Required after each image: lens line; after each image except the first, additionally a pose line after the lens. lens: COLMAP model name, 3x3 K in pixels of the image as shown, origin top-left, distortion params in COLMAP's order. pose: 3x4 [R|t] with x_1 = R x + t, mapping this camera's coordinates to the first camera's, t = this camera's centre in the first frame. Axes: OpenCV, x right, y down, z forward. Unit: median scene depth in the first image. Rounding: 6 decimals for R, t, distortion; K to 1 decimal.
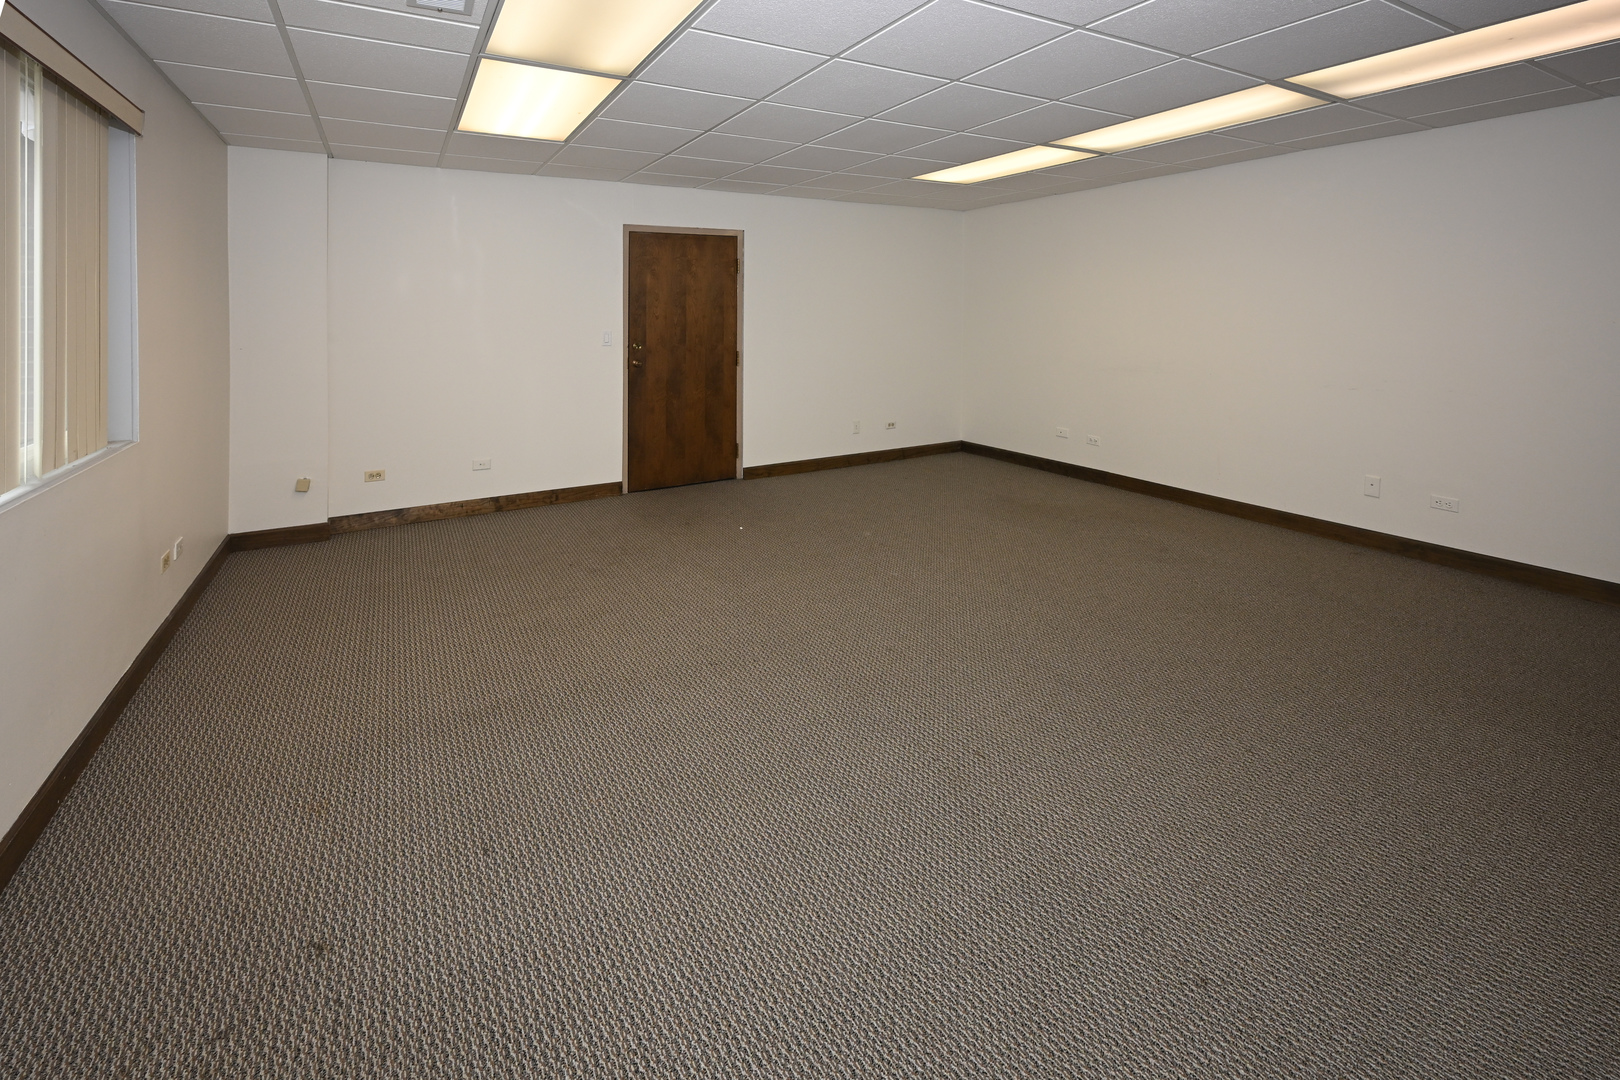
lens RADIAL K [[678.9, 0, 810.0], [0, 678.9, 540.0], [0, 0, 1]] dist [0.002346, 0.000094]
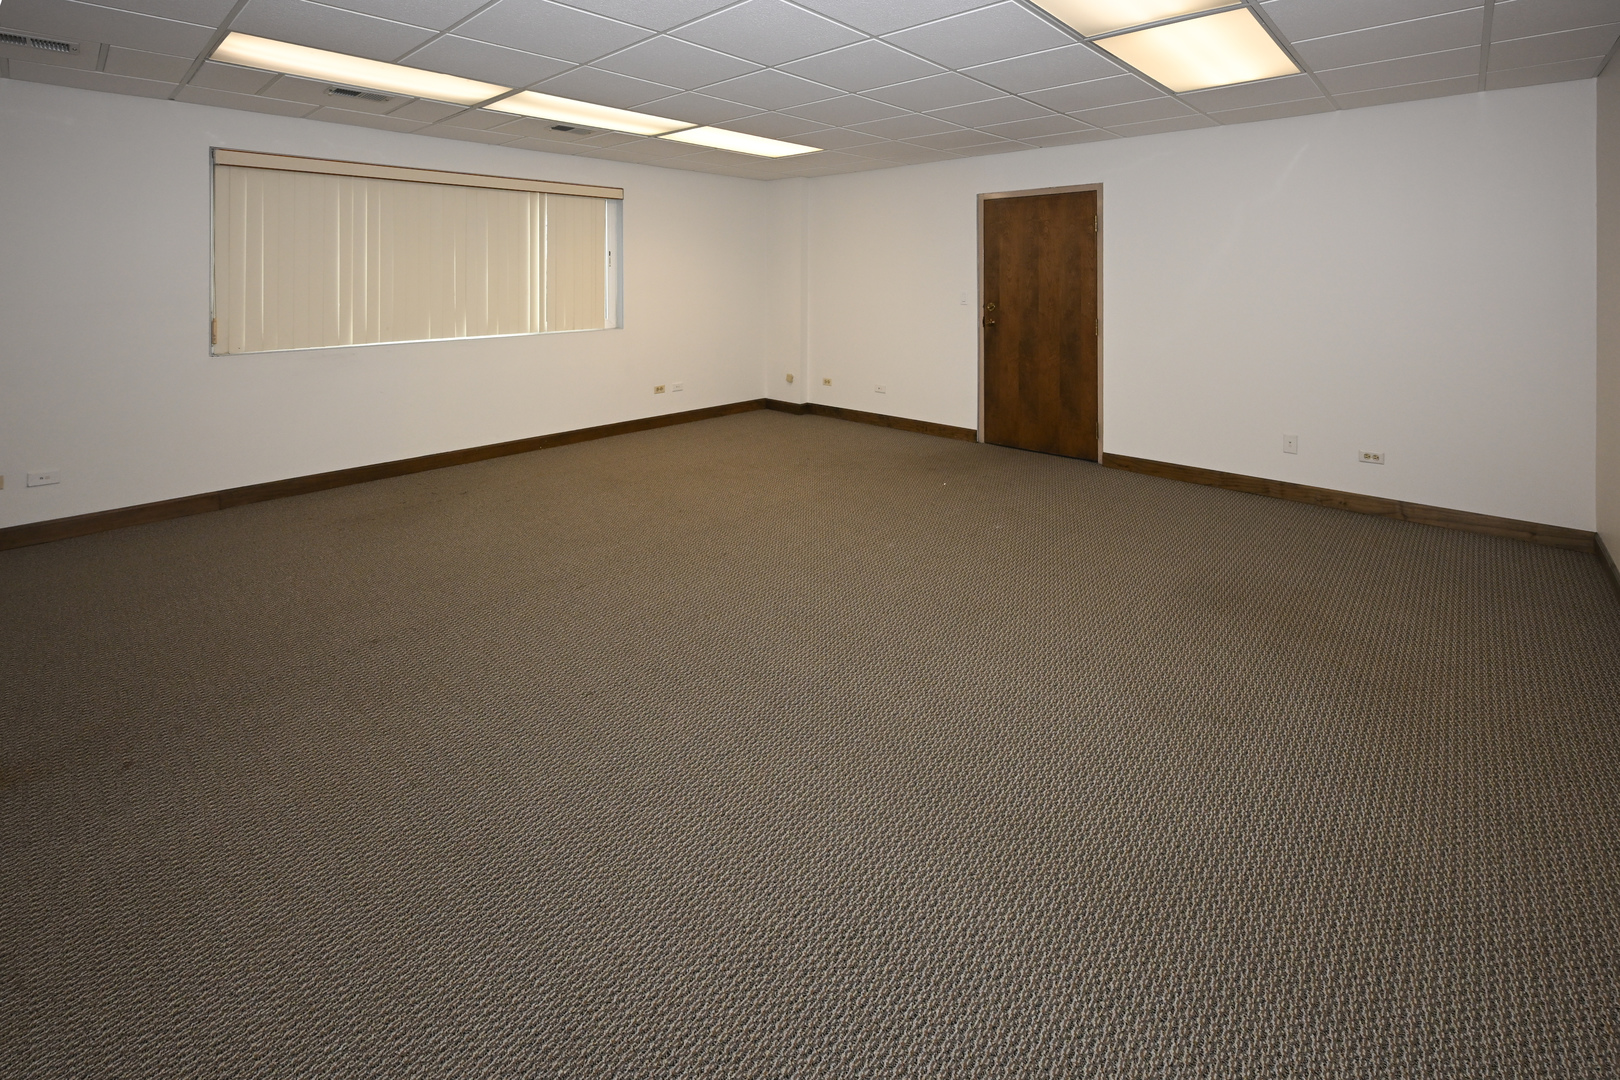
lens RADIAL K [[670.7, 0, 810.0], [0, 670.7, 540.0], [0, 0, 1]] dist [-0.001354, -0.000188]
pose [[0.297348, 0.356052, -0.885896, 0.722559], [-0.303367, 0.915013, 0.265931, -0.138894], [0.905292, 0.189677, 0.380092, 0.394710]]
